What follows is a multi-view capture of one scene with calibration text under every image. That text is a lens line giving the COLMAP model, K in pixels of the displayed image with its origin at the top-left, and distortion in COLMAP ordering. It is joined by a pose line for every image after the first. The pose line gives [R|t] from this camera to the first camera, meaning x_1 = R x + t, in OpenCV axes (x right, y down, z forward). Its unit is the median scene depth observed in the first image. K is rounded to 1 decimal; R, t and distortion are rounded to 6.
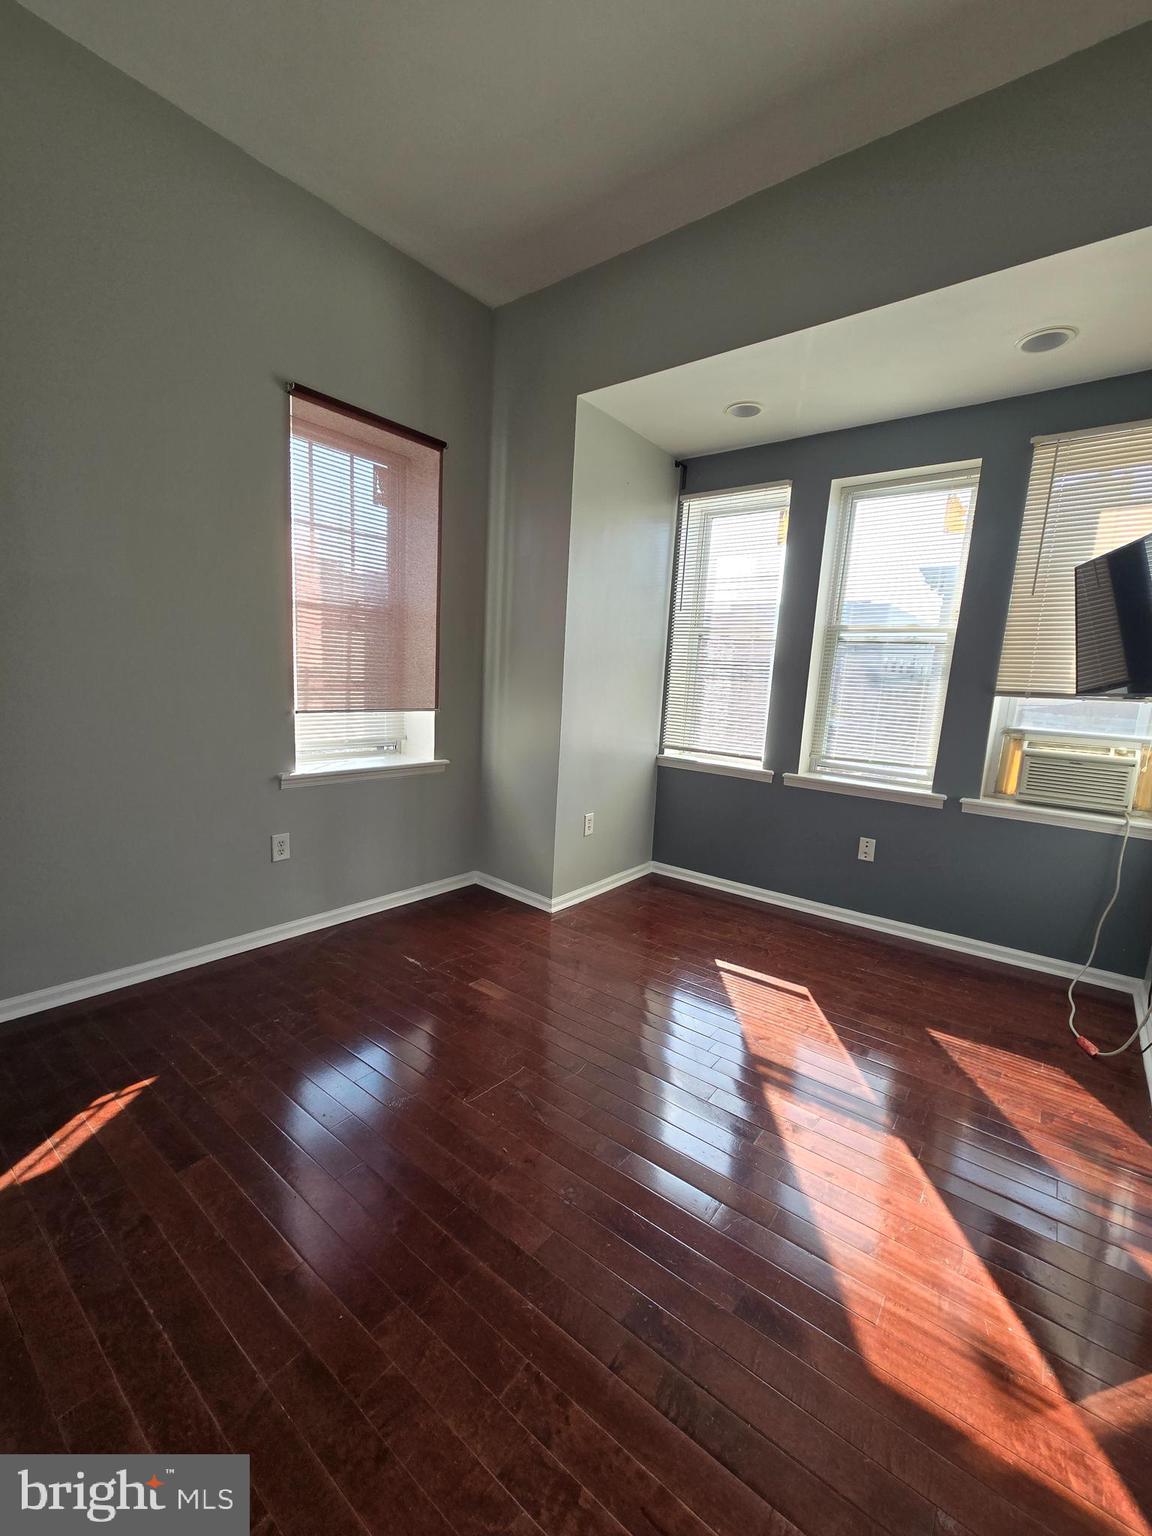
lens RADIAL K [[630.2, 0, 589.0], [0, 630.2, 769.2], [0, 0, 1]] dist [0.004622, 0.000091]
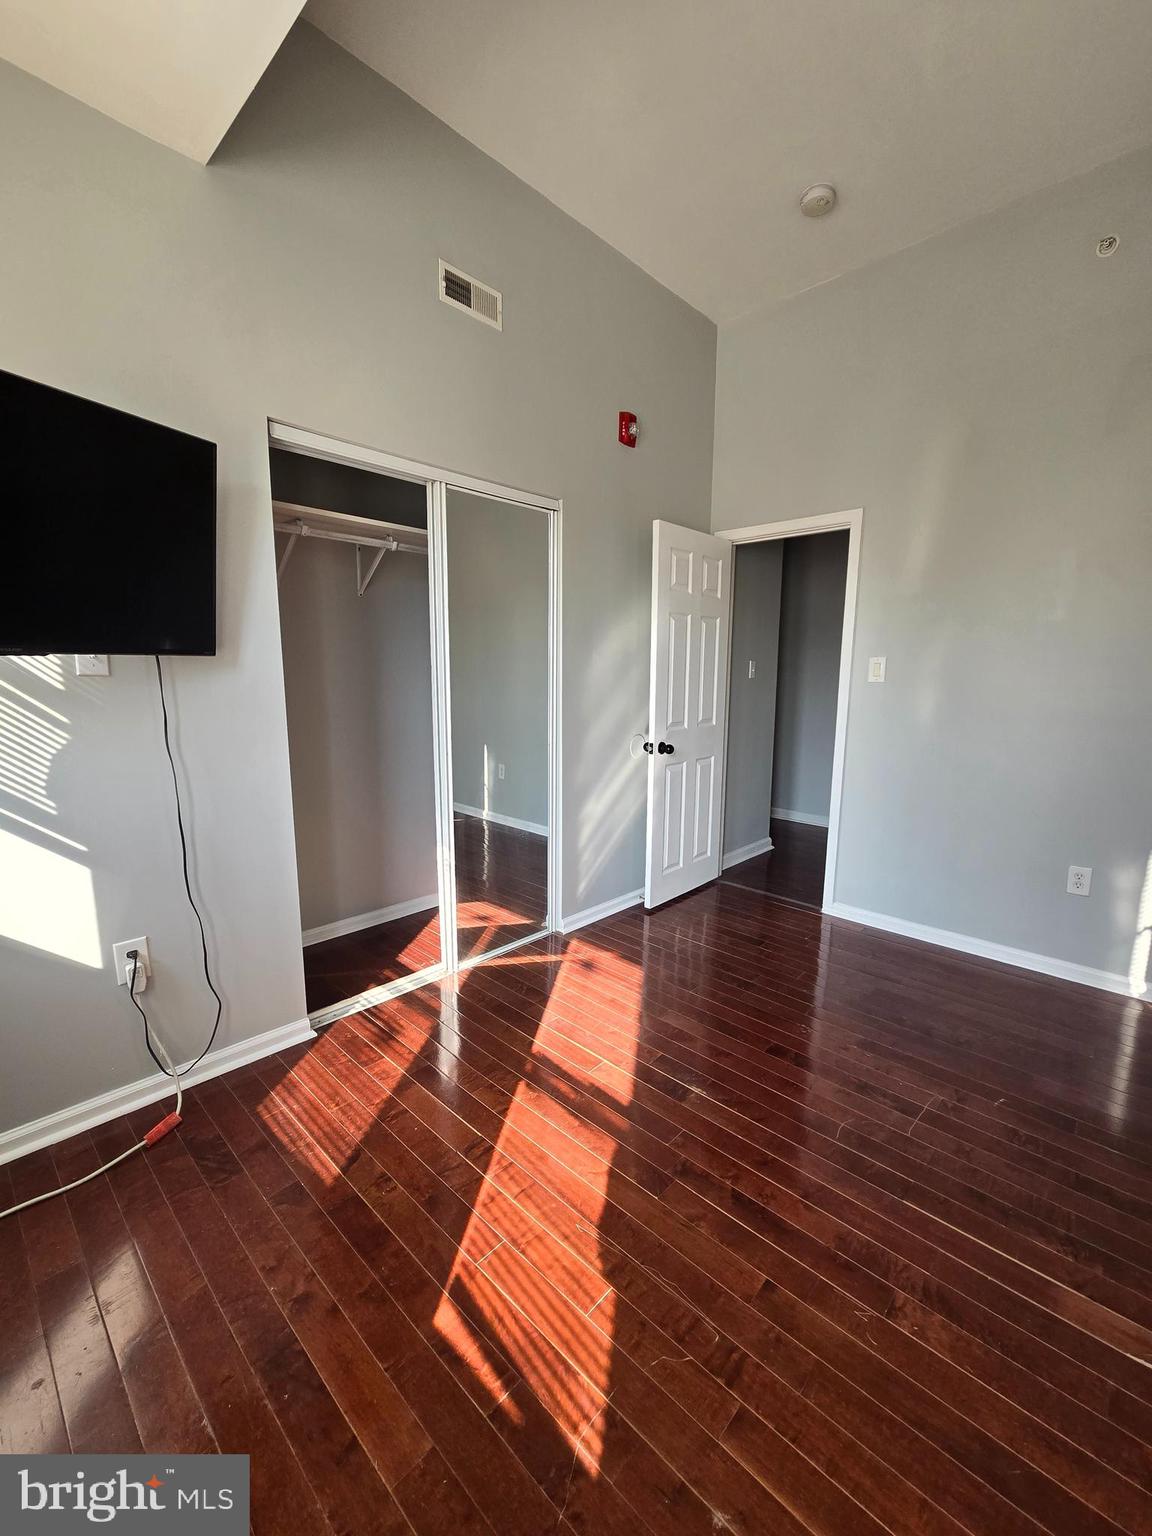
lens RADIAL K [[630.2, 0, 574.7], [0, 630.2, 773.9], [0, 0, 1]] dist [0.004622, 0.000091]
pose [[-0.993166, -0.067521, 0.095198, 0.210538], [-0.035229, 0.951051, 0.307020, -0.161232], [-0.111268, 0.301568, -0.946930, 1.205773]]
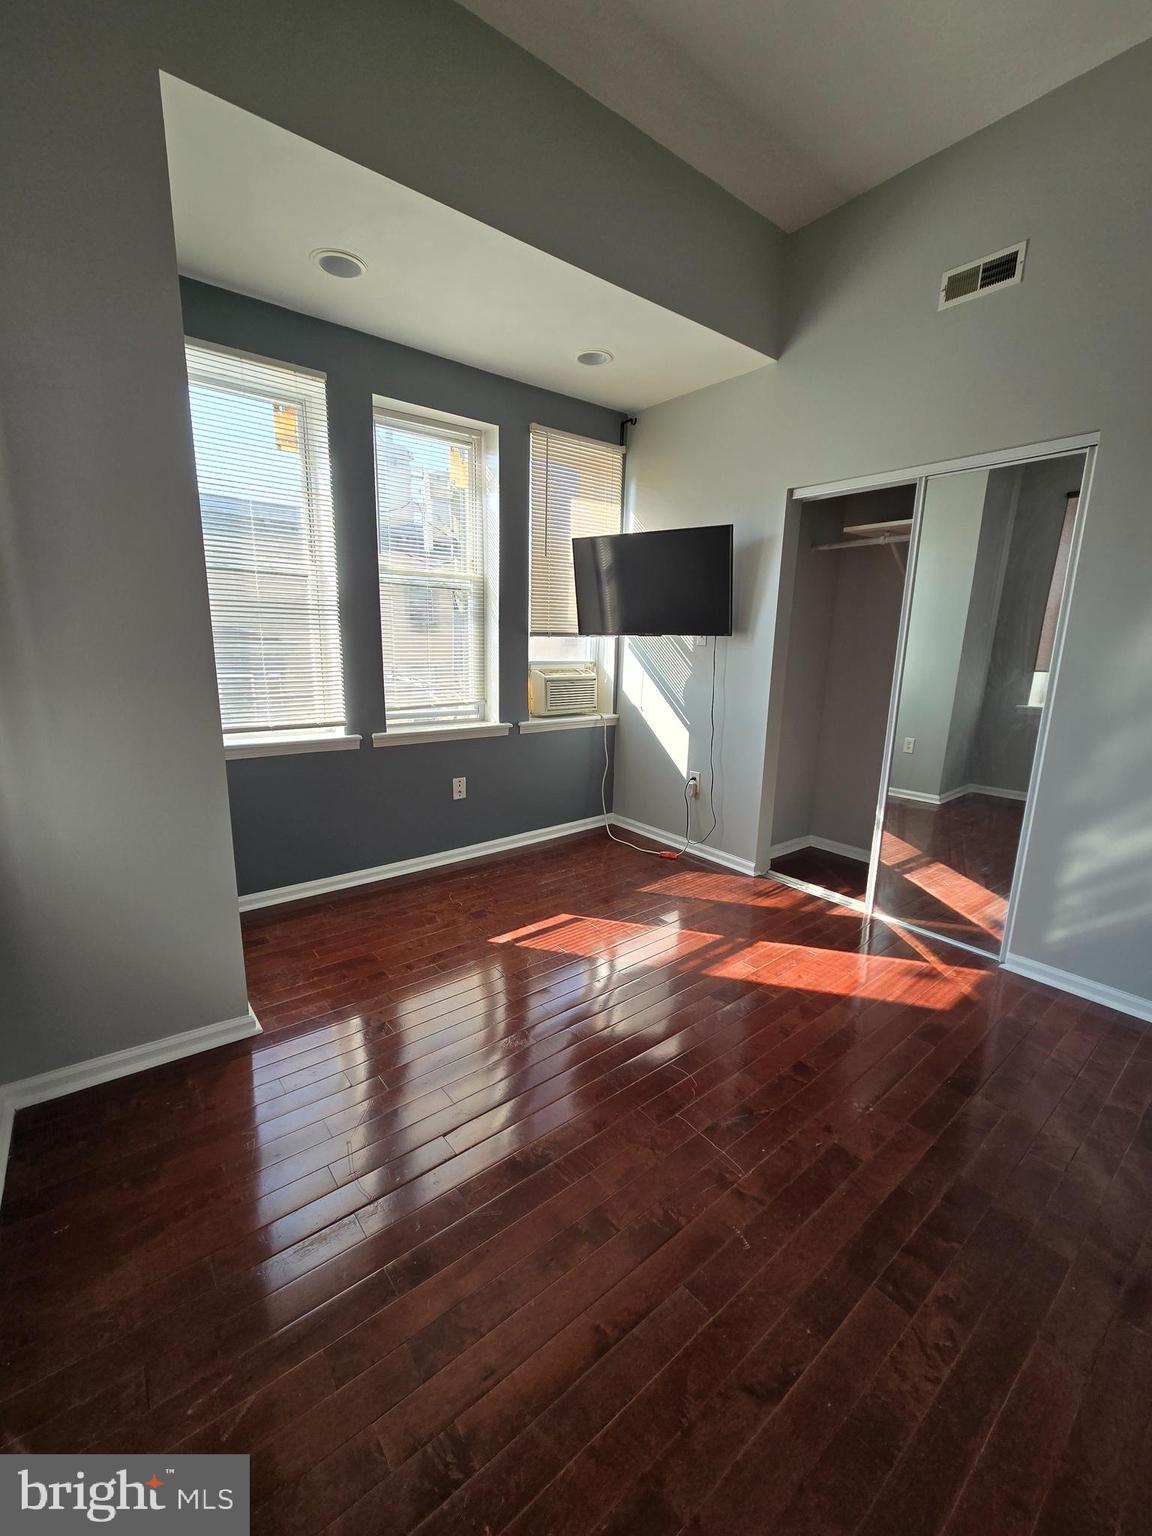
lens RADIAL K [[630.2, 0, 579.9], [0, 630.2, 769.9], [0, 0, 1]] dist [0.004622, 0.000091]
pose [[0.237249, -0.246989, 0.939526, -0.574931], [0.135987, 0.966060, 0.219625, -0.124045], [-0.961884, 0.075658, 0.262784, 0.614823]]
